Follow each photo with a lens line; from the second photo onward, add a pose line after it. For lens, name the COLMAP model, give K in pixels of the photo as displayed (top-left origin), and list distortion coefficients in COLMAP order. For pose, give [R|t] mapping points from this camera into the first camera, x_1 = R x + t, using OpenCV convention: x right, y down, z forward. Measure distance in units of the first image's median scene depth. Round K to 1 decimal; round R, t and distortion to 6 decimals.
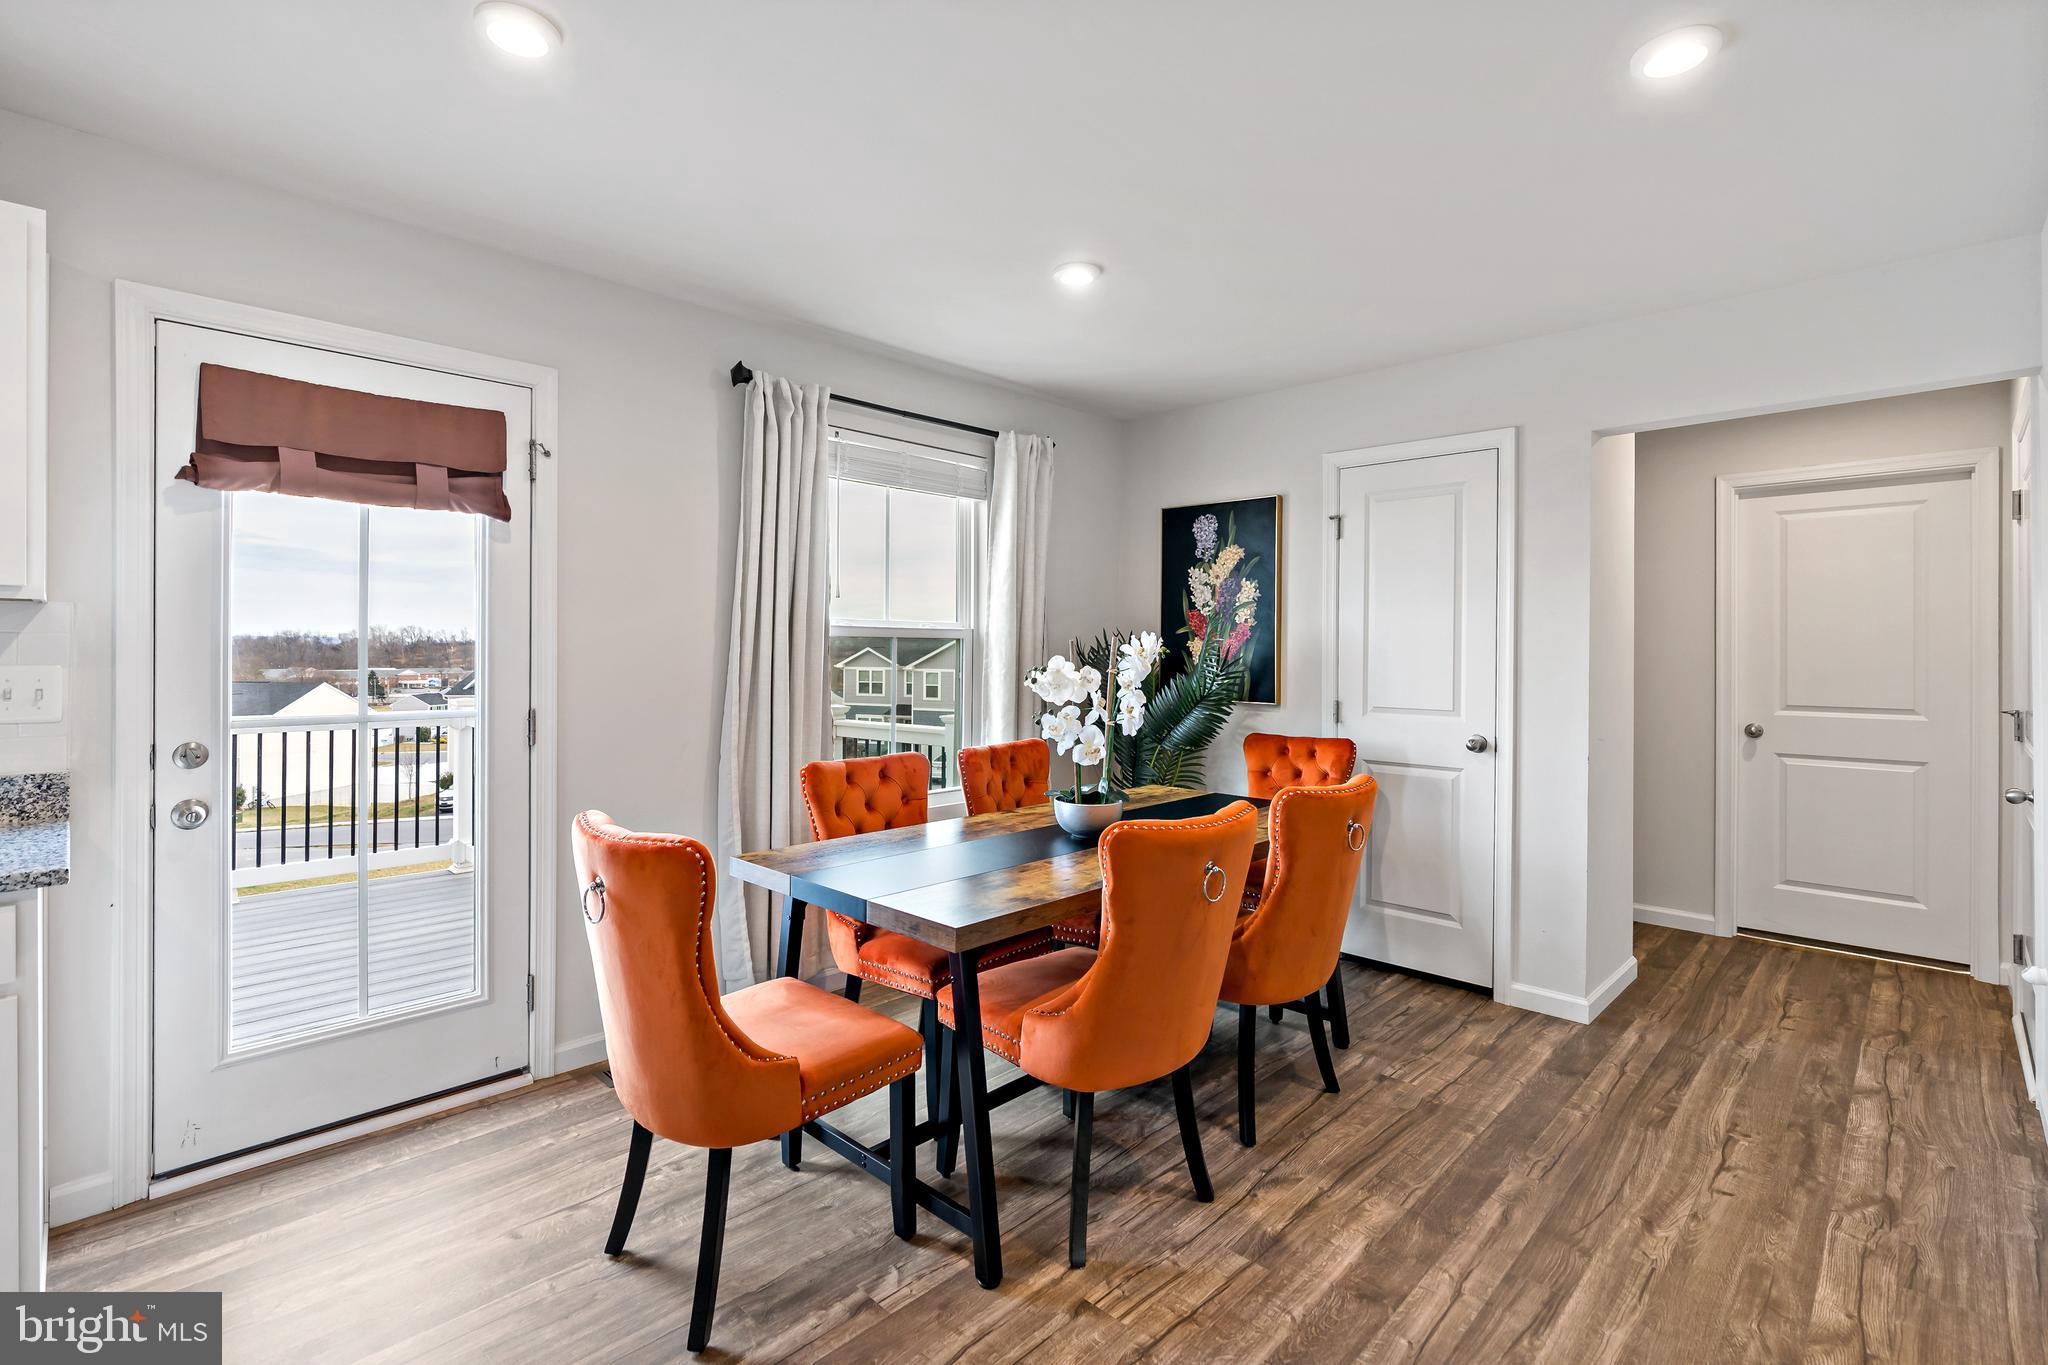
lens RADIAL K [[936.8, 0, 982.1], [0, 936.8, 646.0], [0, 0, 1]] dist [-0.002836, 0.000783]
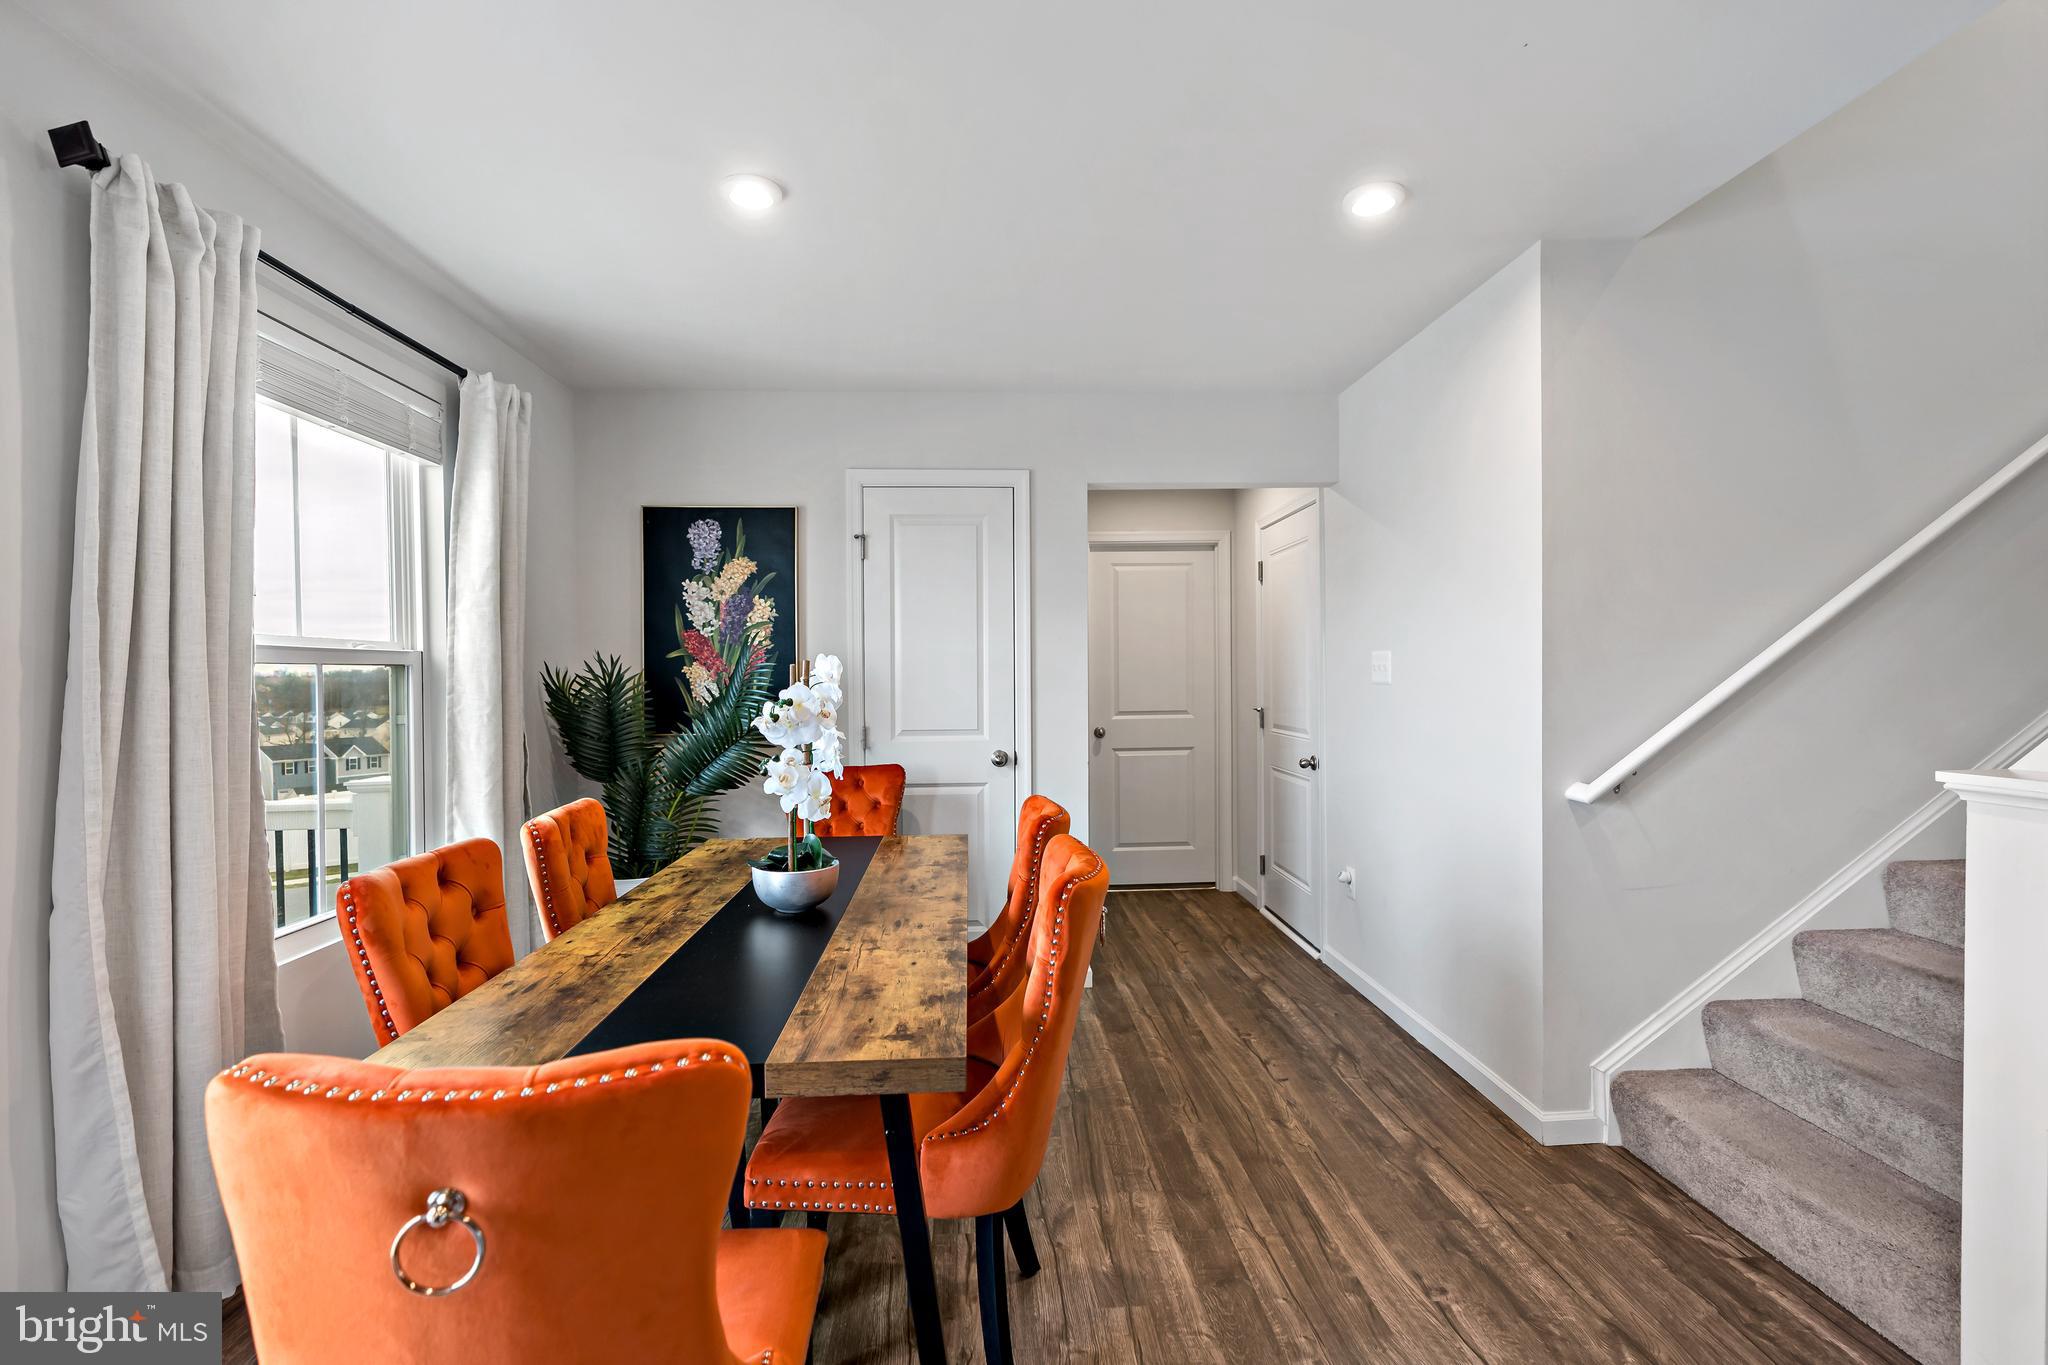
lens RADIAL K [[957.9, 0, 1046.4], [0, 957.9, 688.8], [0, 0, 1]] dist [-0.002778, 0.000418]
pose [[0.661576, -0.025957, 0.749429, -0.259497], [0.012819, 0.999646, 0.023308, -0.001542], [-0.749768, -0.005813, 0.661675, 0.219493]]
